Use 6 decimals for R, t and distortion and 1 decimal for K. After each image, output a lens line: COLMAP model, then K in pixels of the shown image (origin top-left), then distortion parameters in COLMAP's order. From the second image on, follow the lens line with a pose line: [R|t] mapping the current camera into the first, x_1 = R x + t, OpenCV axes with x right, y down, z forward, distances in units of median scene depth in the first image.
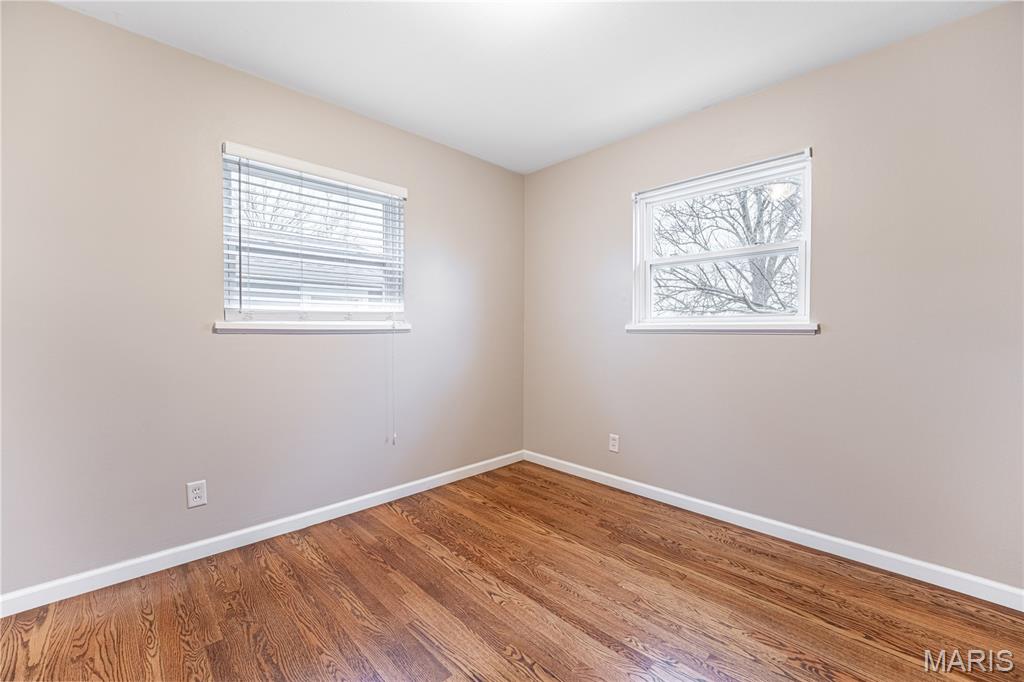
lens RADIAL K [[410.3, 0, 513.1], [0, 410.3, 337.5], [0, 0, 1]] dist [0.003225, -0.000467]
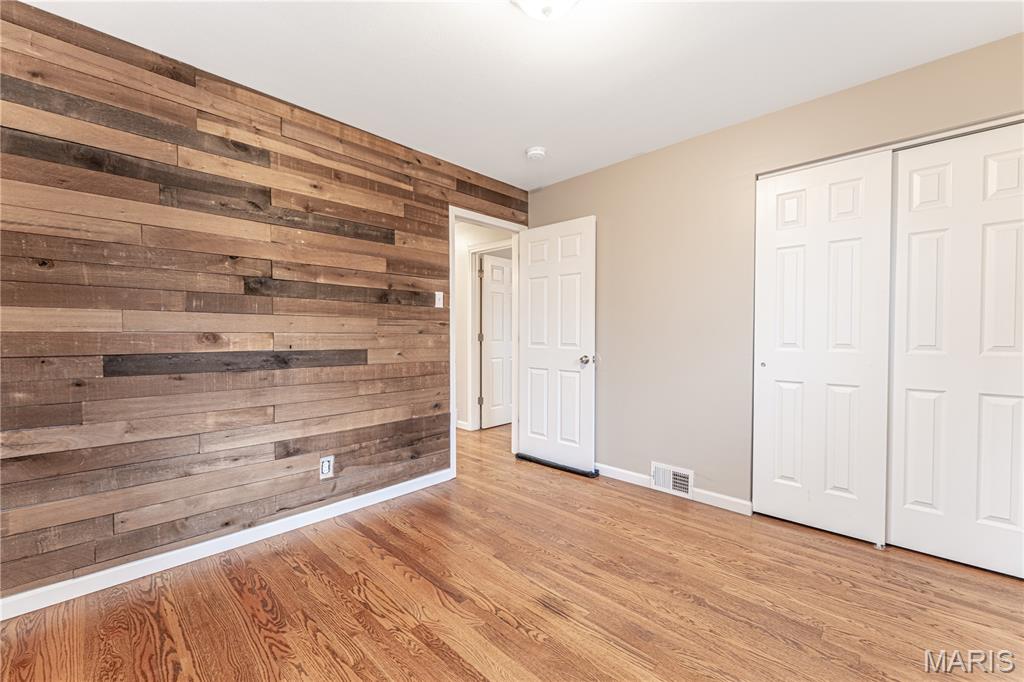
lens RADIAL K [[410.3, 0, 509.3], [0, 410.3, 342.1], [0, 0, 1]] dist [0.003225, -0.000467]
pose [[-0.999904, -0.002501, -0.013612, 0.086824], [-0.002933, 0.999489, 0.031838, -0.033820], [0.013526, 0.031875, -0.999400, 2.044743]]
